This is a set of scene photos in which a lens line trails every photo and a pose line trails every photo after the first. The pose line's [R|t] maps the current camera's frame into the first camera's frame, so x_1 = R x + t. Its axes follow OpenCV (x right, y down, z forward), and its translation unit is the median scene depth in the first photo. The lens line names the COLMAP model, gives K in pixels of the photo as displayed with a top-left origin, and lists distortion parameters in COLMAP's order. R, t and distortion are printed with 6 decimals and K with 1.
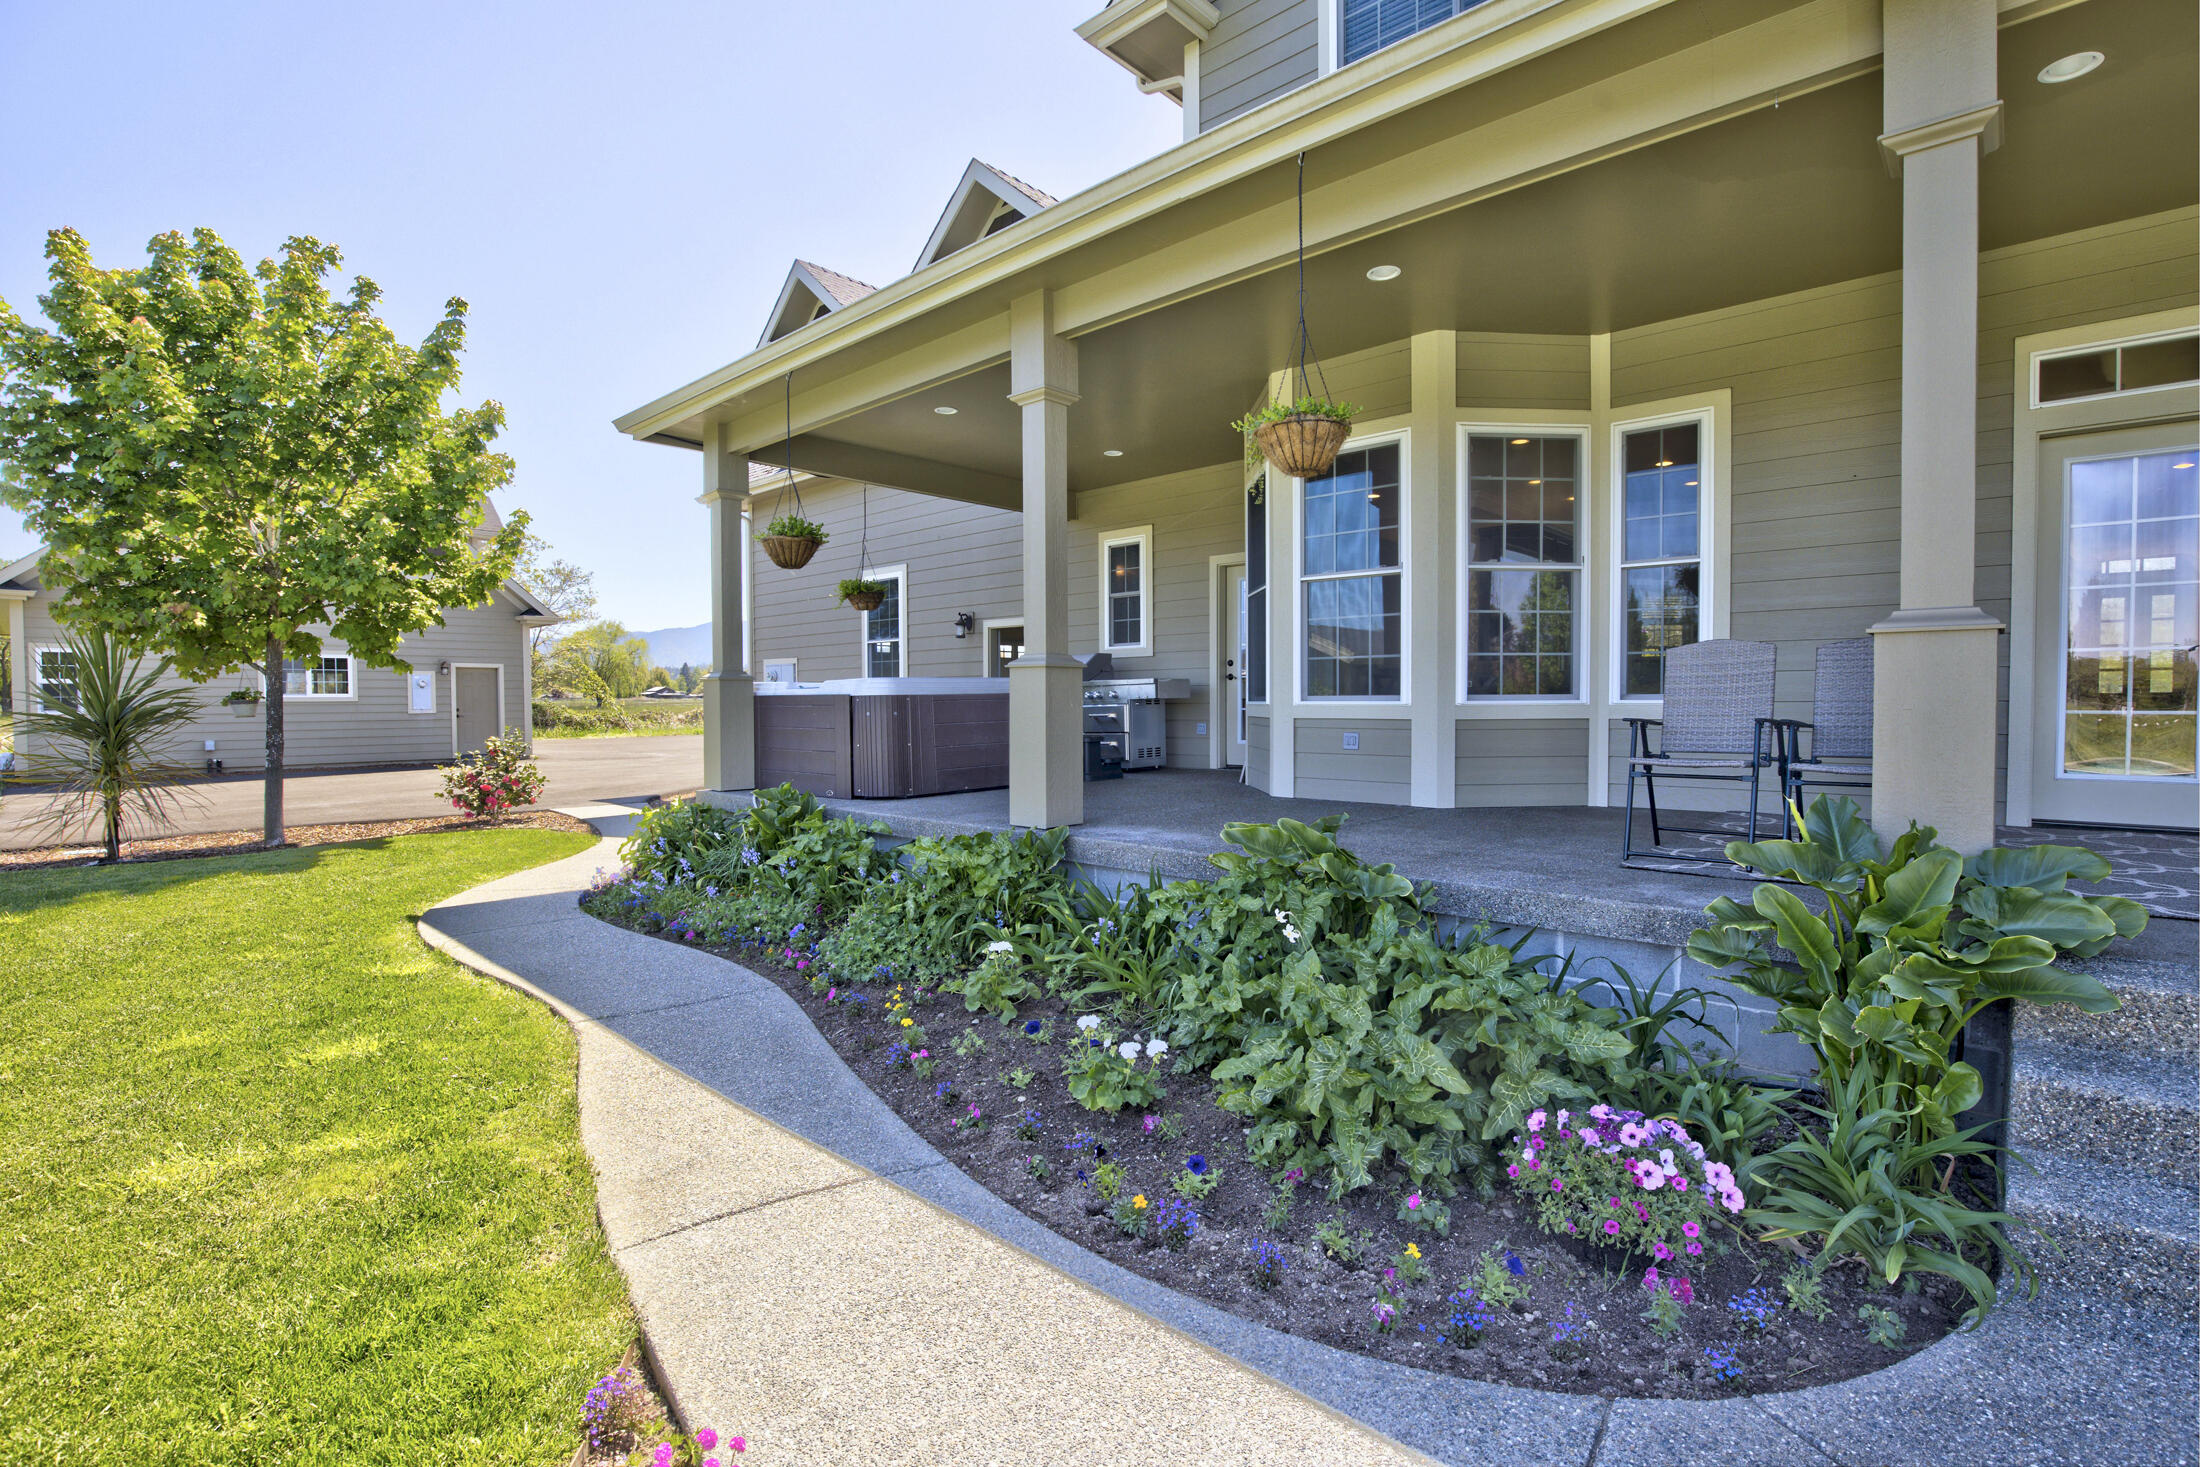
lens RADIAL K [[1028.2, 0, 1121.2], [0, 1028.2, 724.8], [0, 0, 1]] dist [-0.039918, 0.011199]
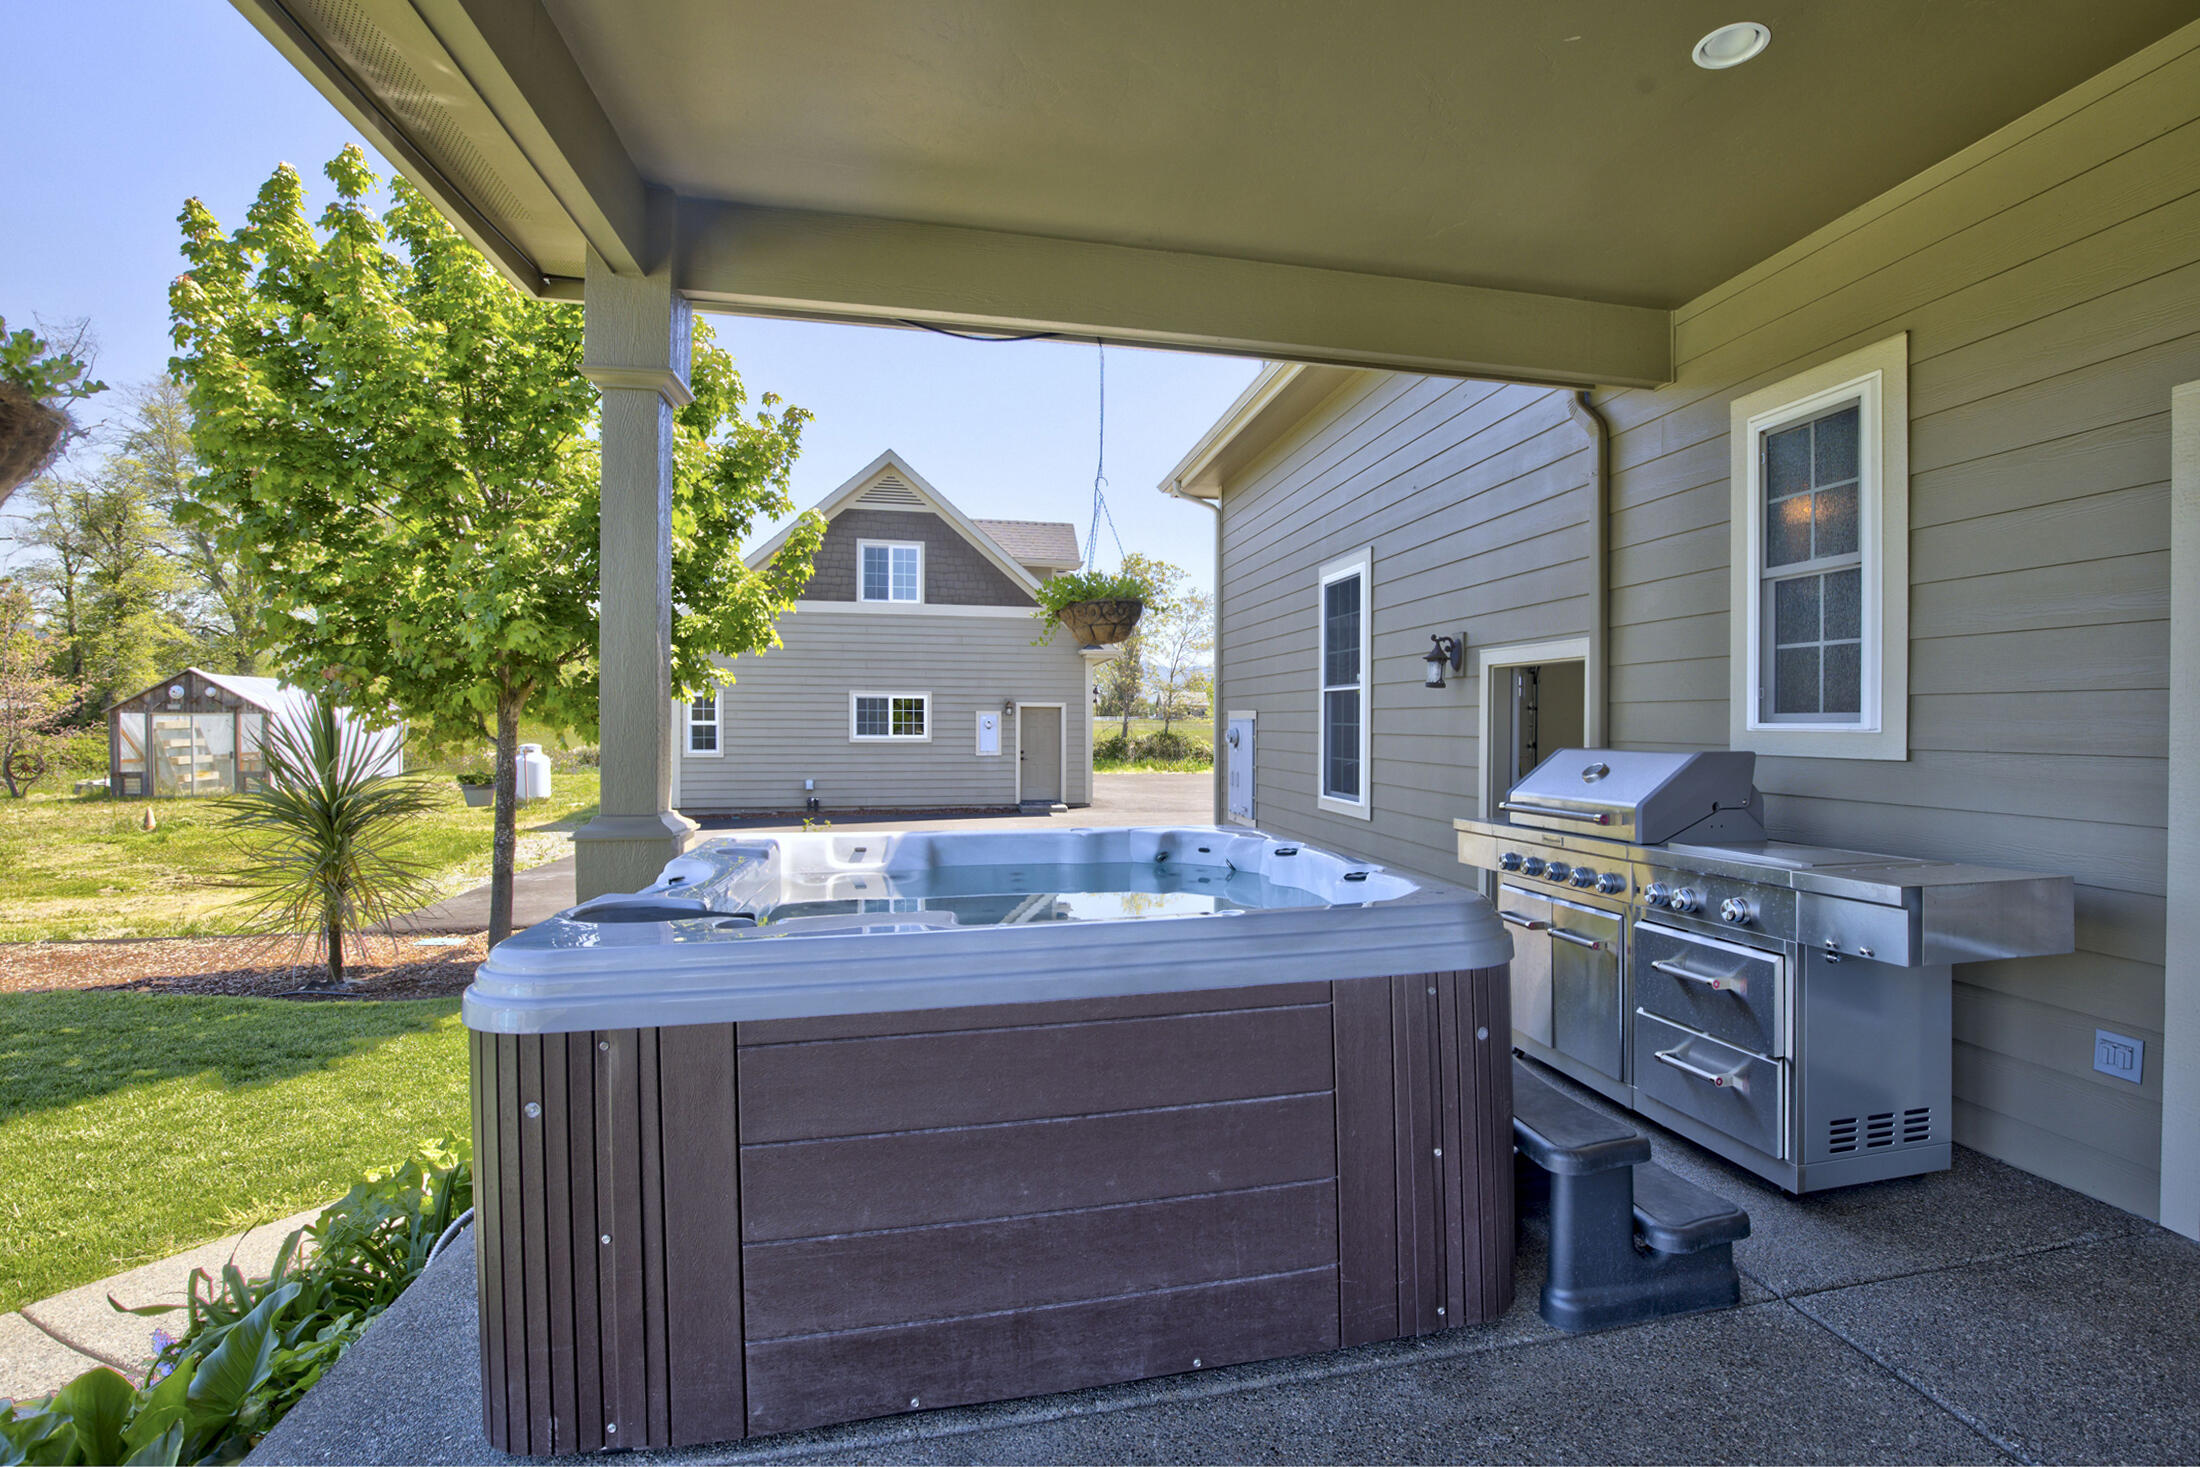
lens RADIAL K [[1026.7, 0, 1204.0], [0, 1026.7, 730.0], [0, 0, 1]] dist [-0.043501, -0.000158]
pose [[0.831765, 0.013457, -0.554965, 0.021740], [-0.019303, 0.999803, -0.004688, -0.067935], [0.554793, 0.014612, 0.831860, 0.609780]]
